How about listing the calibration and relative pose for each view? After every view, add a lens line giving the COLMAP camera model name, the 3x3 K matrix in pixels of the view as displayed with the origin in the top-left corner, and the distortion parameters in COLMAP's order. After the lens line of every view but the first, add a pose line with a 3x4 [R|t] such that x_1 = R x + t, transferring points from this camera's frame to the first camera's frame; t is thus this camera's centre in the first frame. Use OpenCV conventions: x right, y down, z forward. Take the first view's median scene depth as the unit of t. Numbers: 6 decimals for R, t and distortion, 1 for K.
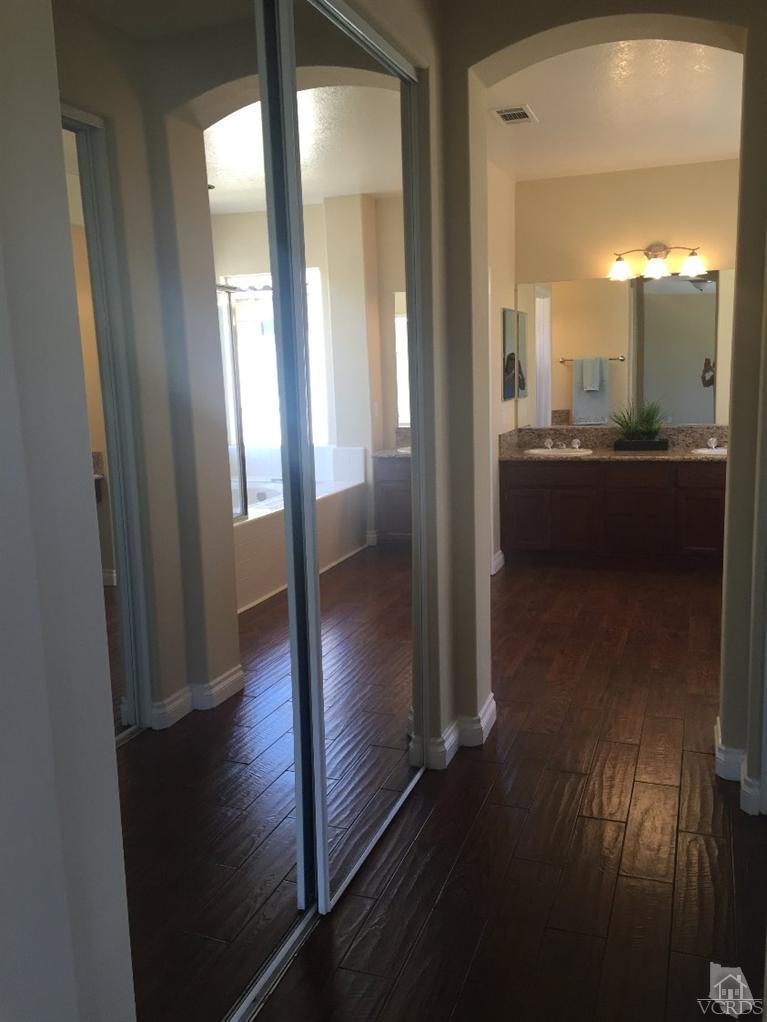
lens RADIAL K [[888.5, 0, 383.5], [0, 888.5, 511.0], [0, 0, 1]] dist [0.000039, -0.010089]
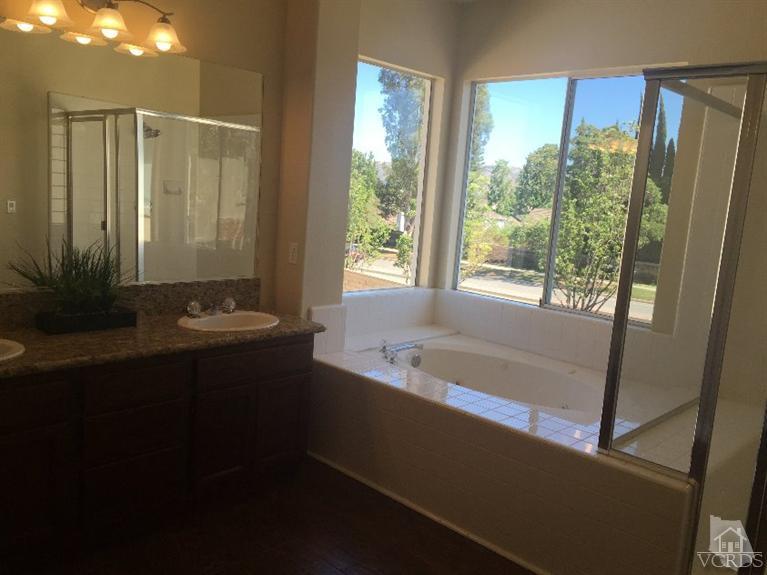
lens RADIAL K [[655.0, 0, 383.5], [0, 655.0, 287.5], [0, 0, 1]] dist [-0.001938, -0.002276]
pose [[0.412144, -0.070133, 0.908415, -0.025840], [0.074354, 0.996296, 0.043184, -0.099236], [-0.908080, 0.049746, 0.415833, 0.625798]]
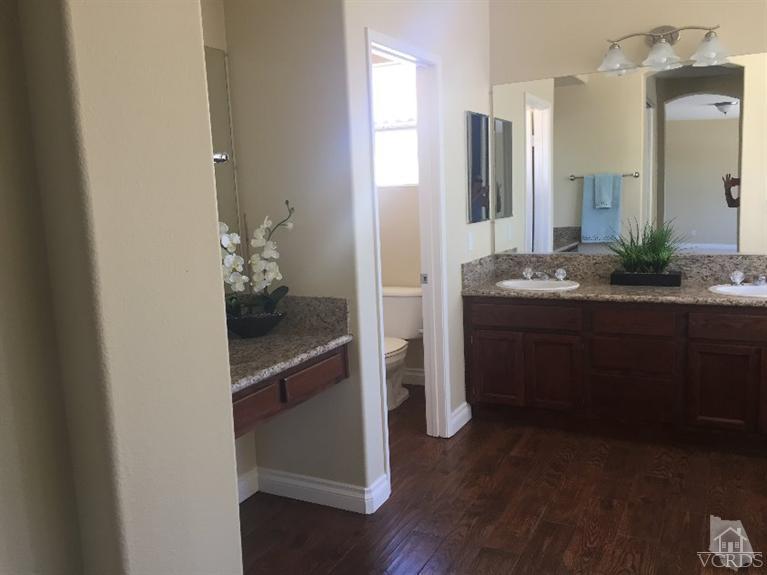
lens RADIAL K [[666.8, 0, 383.0], [0, 666.8, 271.3], [0, 0, 1]] dist [0.000039, -0.010089]
pose [[0.991359, 0.009446, -0.130833, 0.134596], [-0.014337, 0.999231, -0.036493, -0.053952], [0.130388, 0.038053, 0.990733, 0.368693]]
